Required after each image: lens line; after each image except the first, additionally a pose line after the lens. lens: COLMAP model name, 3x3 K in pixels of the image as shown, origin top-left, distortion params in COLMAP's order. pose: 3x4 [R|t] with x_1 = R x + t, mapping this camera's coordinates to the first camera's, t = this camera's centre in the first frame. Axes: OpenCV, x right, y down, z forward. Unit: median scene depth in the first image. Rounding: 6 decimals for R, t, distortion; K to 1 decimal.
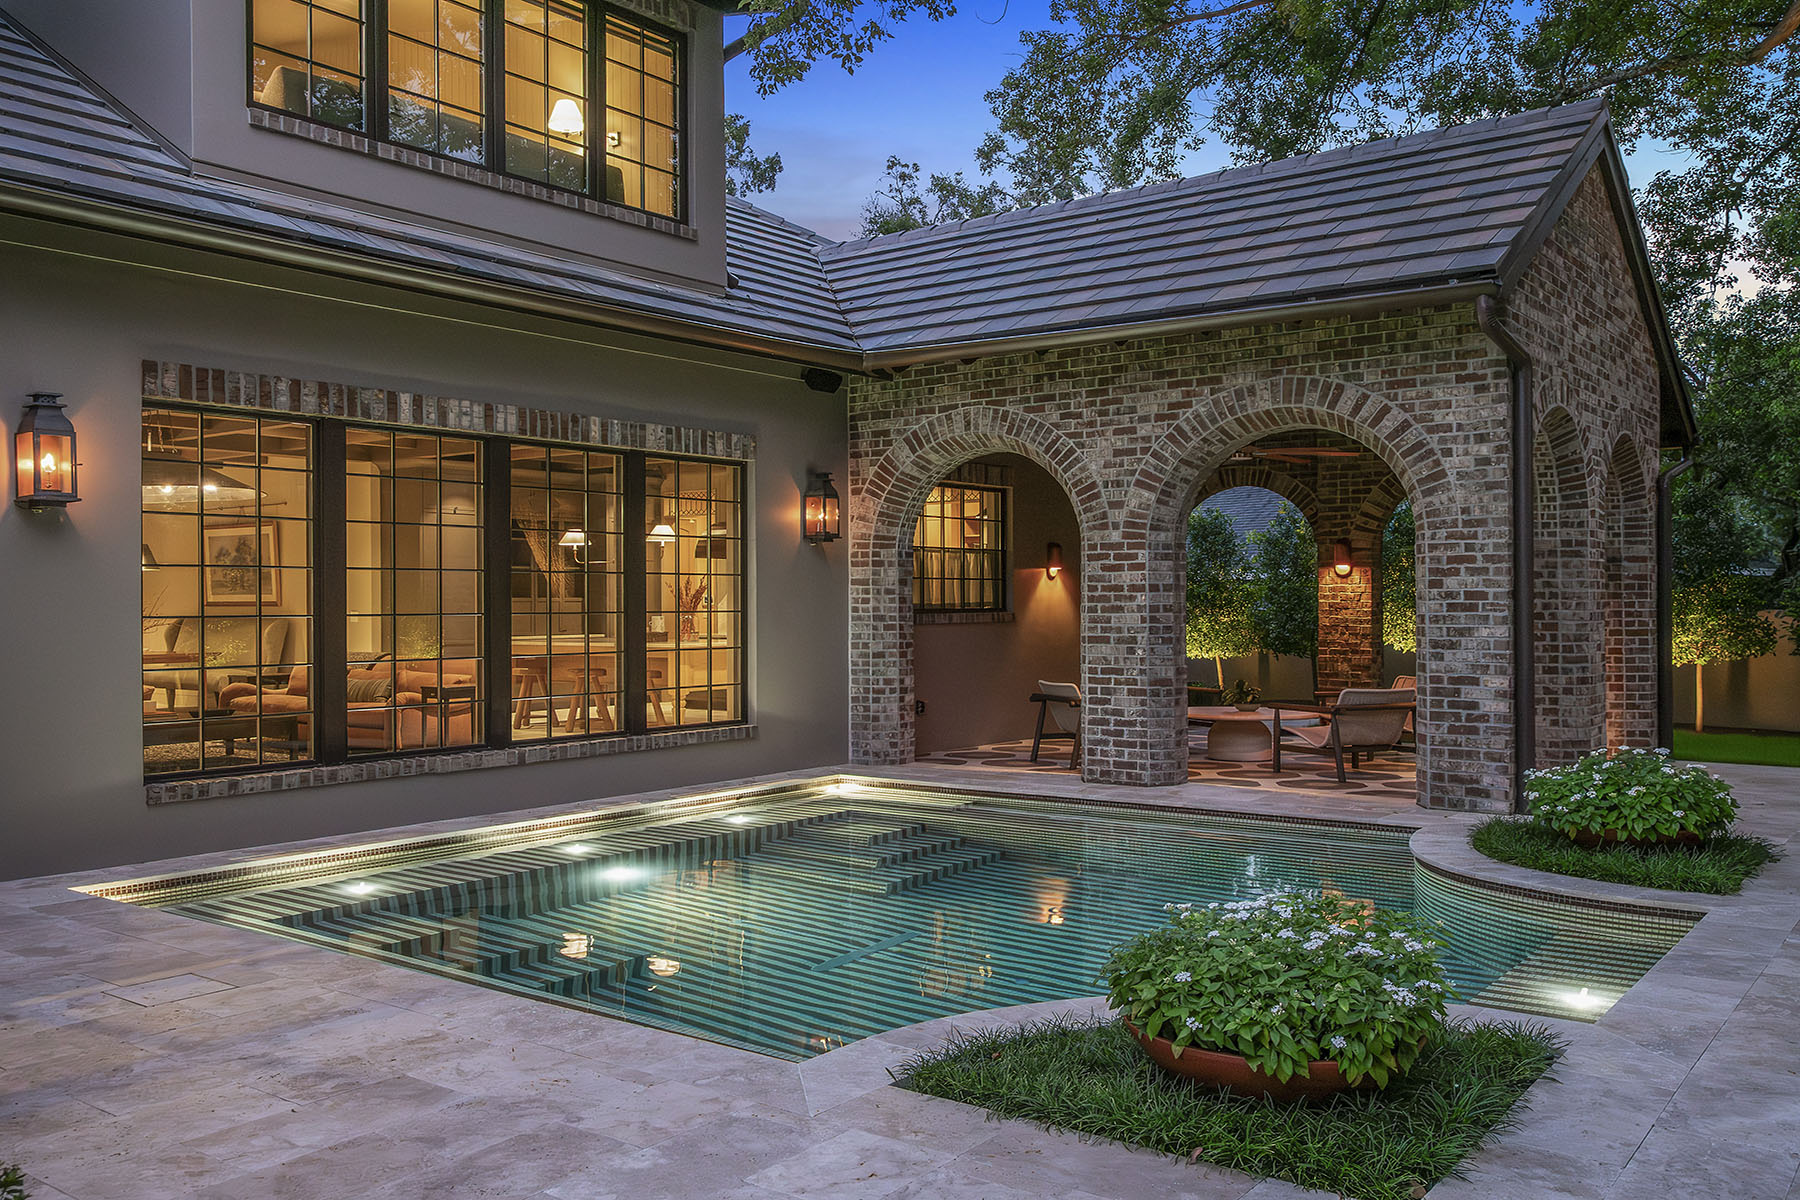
lens RADIAL K [[1424.3, 0, 897.8], [0, 1424.3, 590.2], [0, 0, 1]] dist [0.003547, 0.002419]
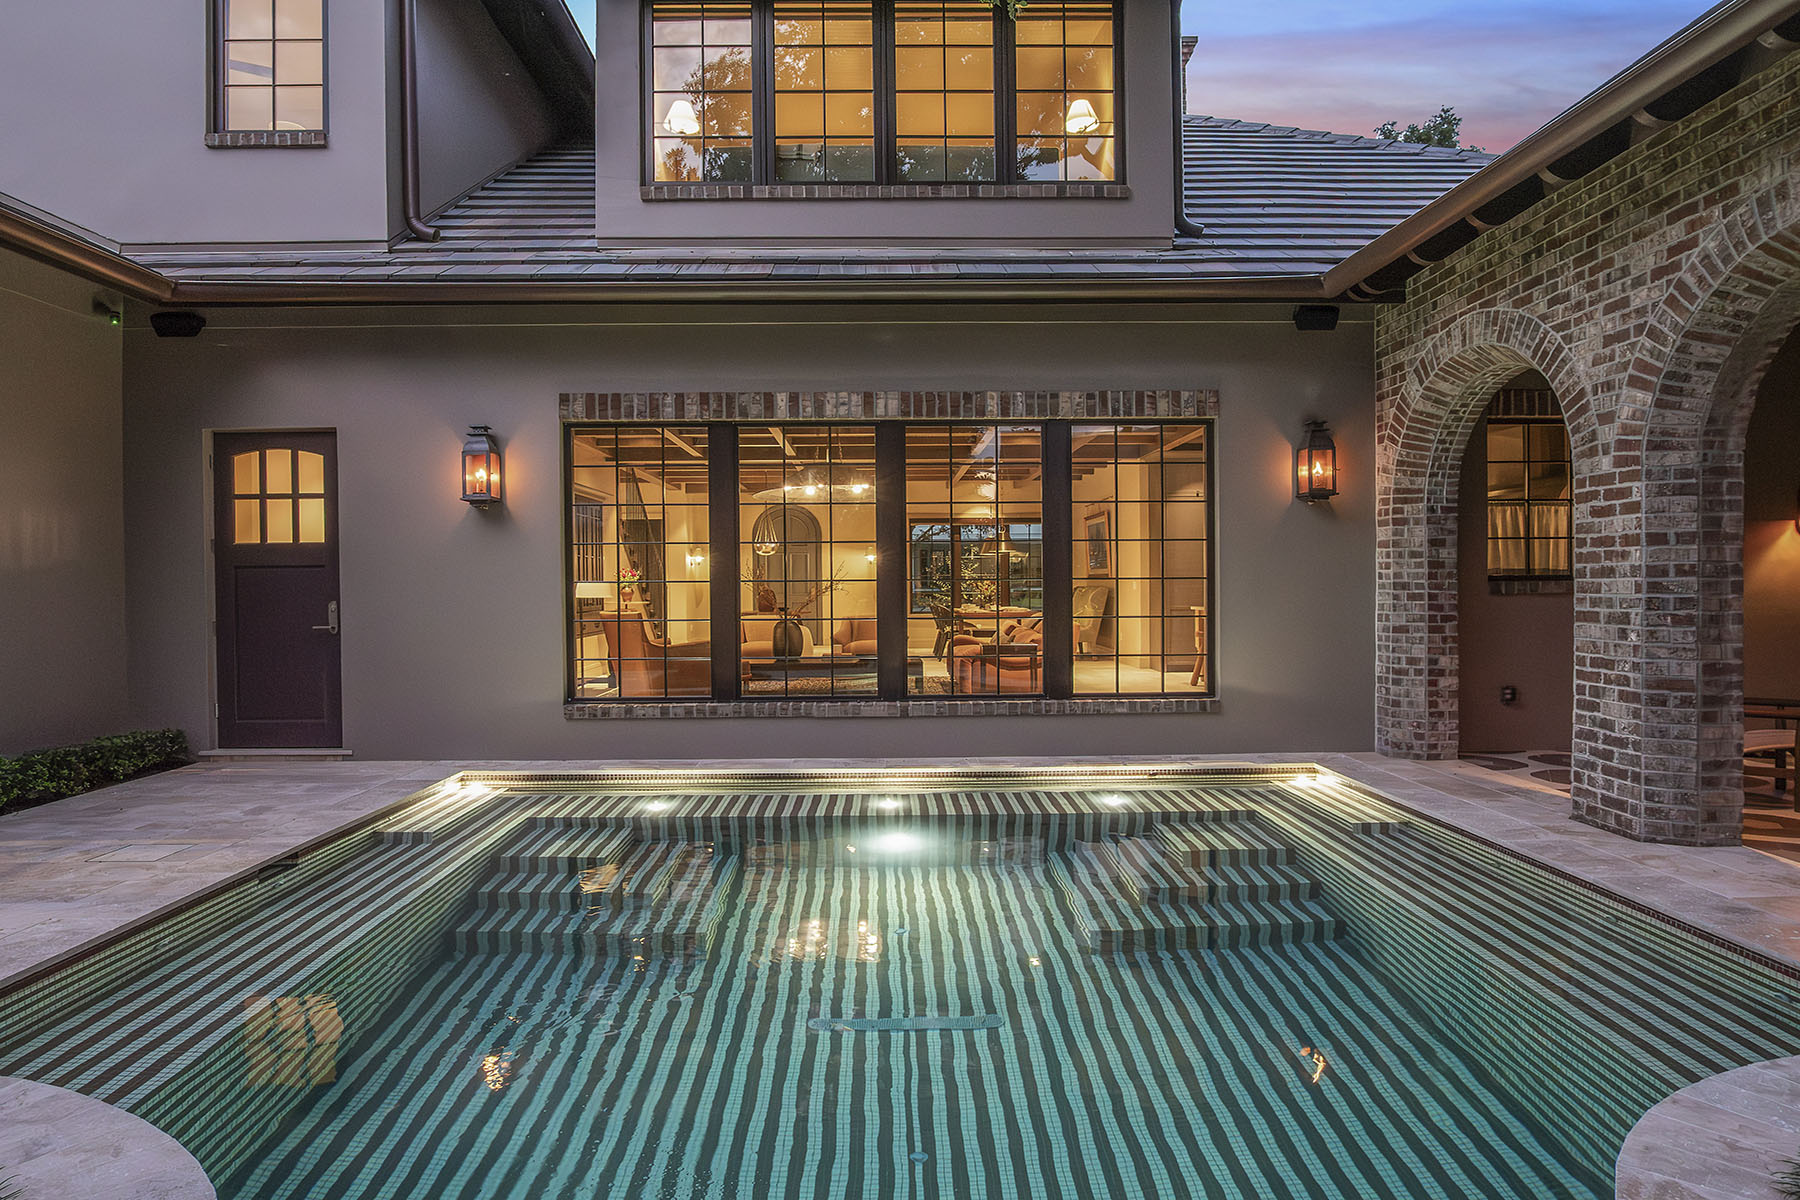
lens RADIAL K [[1062.1, 0, 896.9], [0, 1062.1, 596.0], [0, 0, 1]] dist [-0.026990, 0.004810]
pose [[0.636550, 0.009045, -0.771183, 0.325175], [0.011435, 0.999711, 0.021164, 0.010194], [0.771151, -0.022290, 0.636262, 0.423240]]
